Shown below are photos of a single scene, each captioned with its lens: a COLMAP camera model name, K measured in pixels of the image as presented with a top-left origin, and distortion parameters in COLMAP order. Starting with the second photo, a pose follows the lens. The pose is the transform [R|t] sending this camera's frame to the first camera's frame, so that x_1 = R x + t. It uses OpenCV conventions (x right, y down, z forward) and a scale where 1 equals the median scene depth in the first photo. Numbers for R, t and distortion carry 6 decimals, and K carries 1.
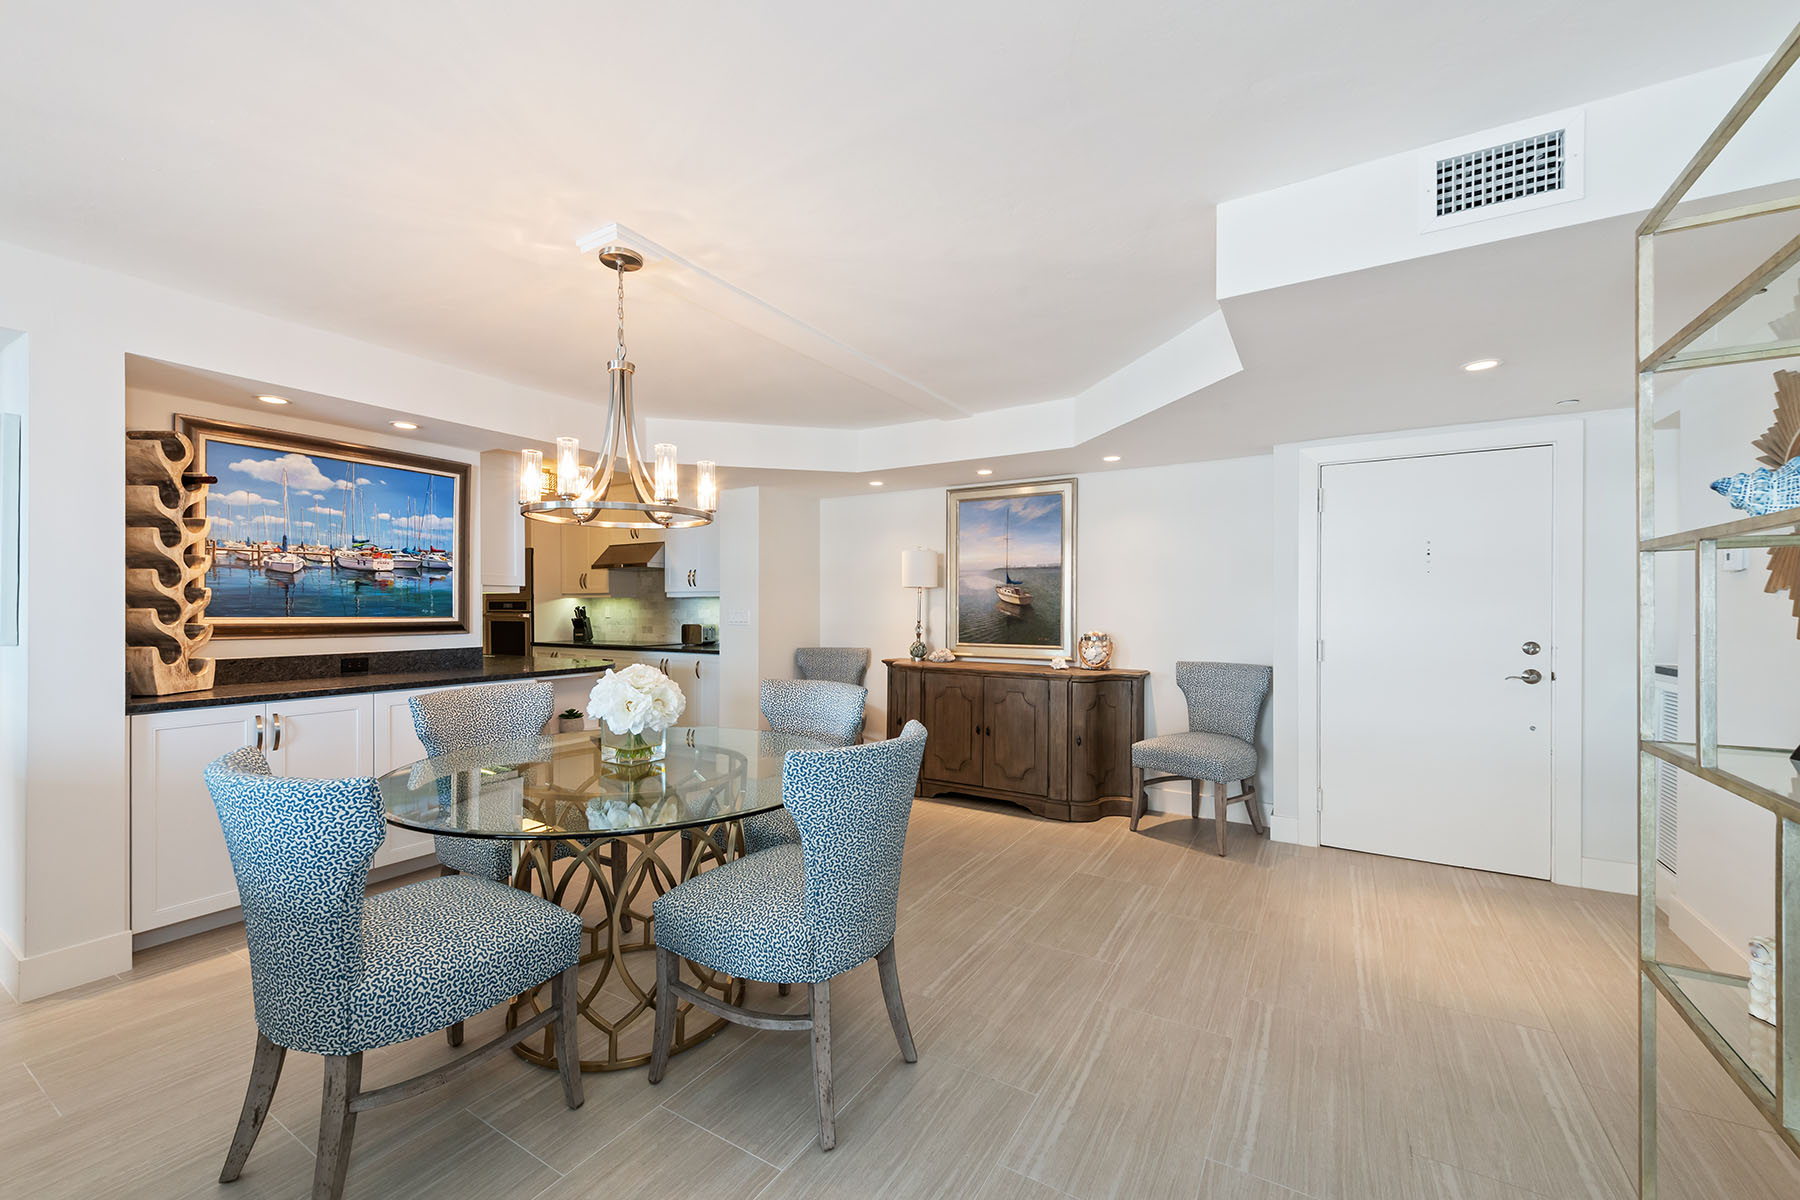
lens RADIAL K [[732.8, 0, 922.3], [0, 732.8, 608.6], [0, 0, 1]] dist [0.009912, -0.000113]
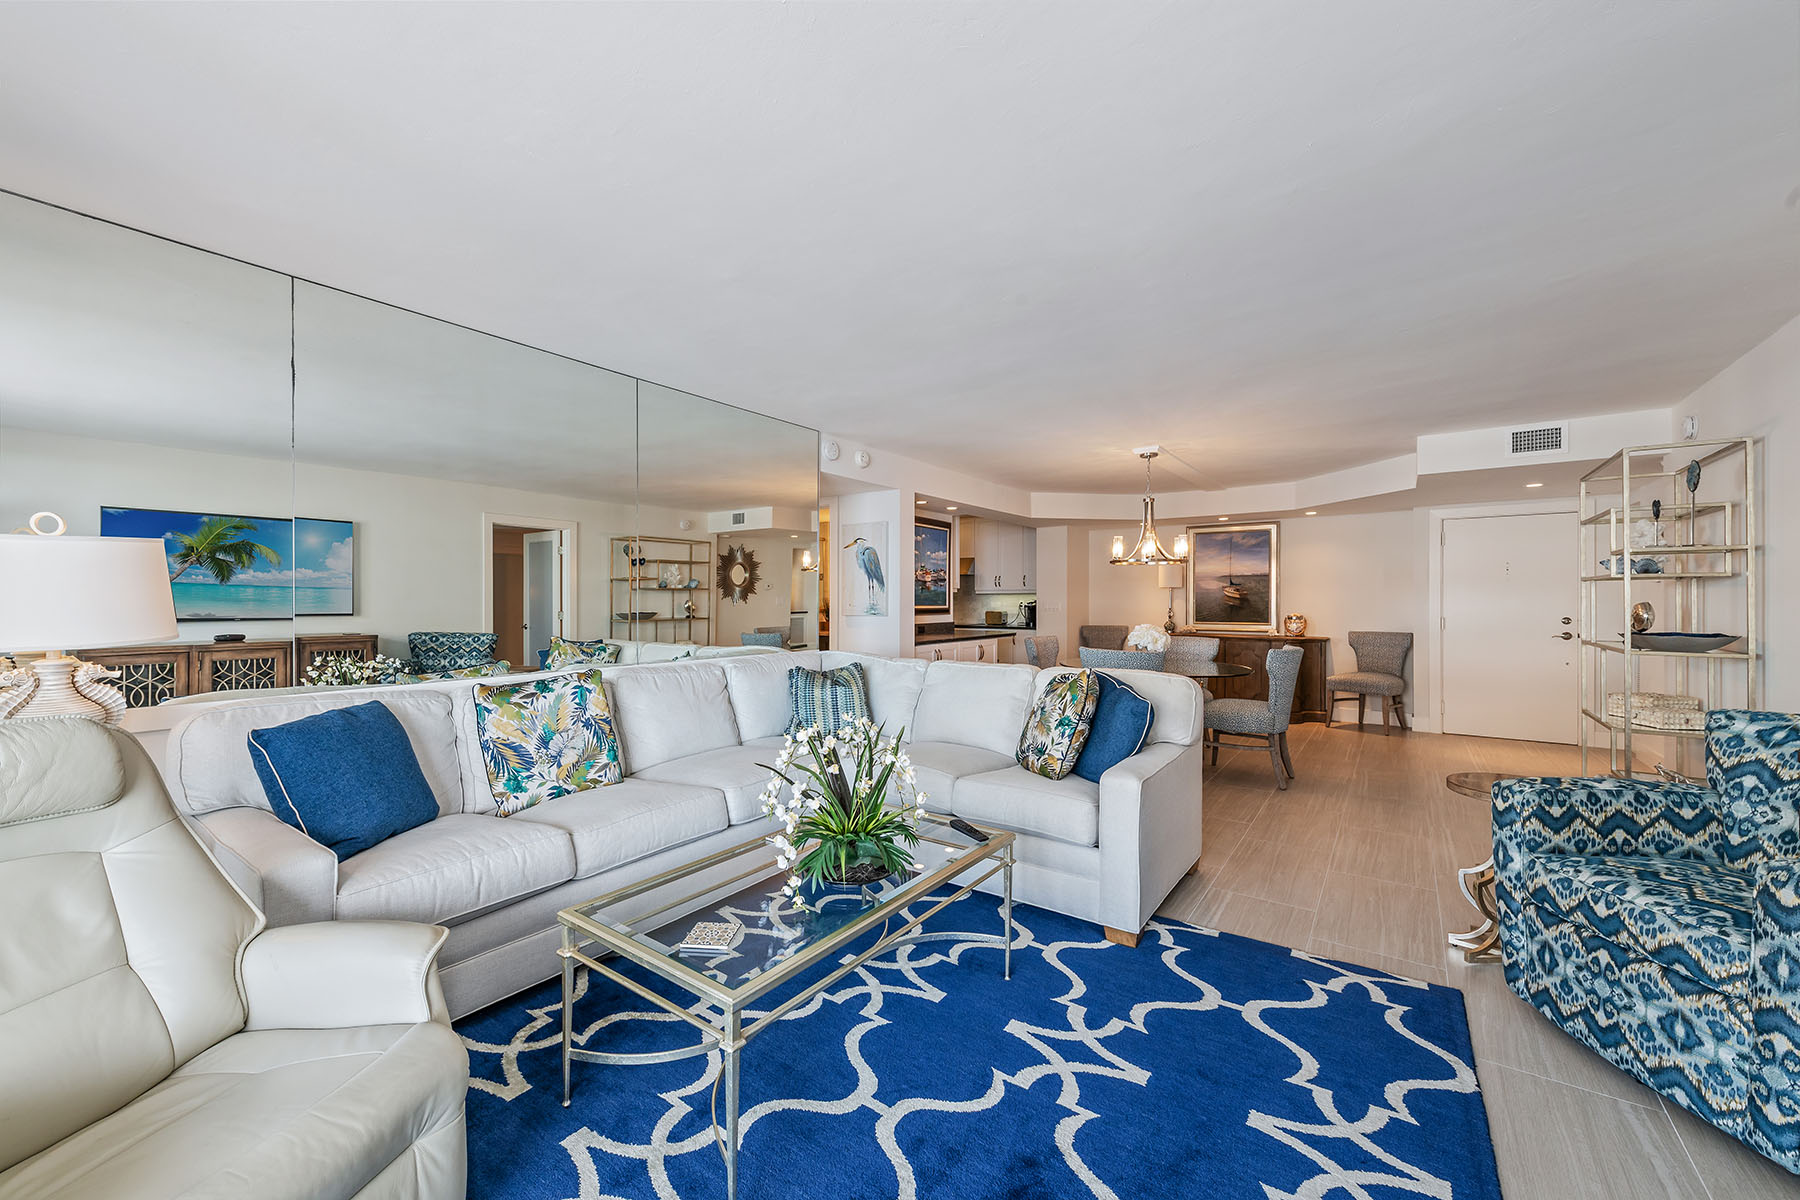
lens RADIAL K [[732.8, 0, 902.3], [0, 732.8, 602.0], [0, 0, 1]] dist [0.009912, -0.000113]
pose [[0.996927, -0.002549, -0.078294, -0.540896], [0.002605, 0.999996, 0.000611, 0.001123], [0.078292, -0.000813, 0.996930, -0.766085]]
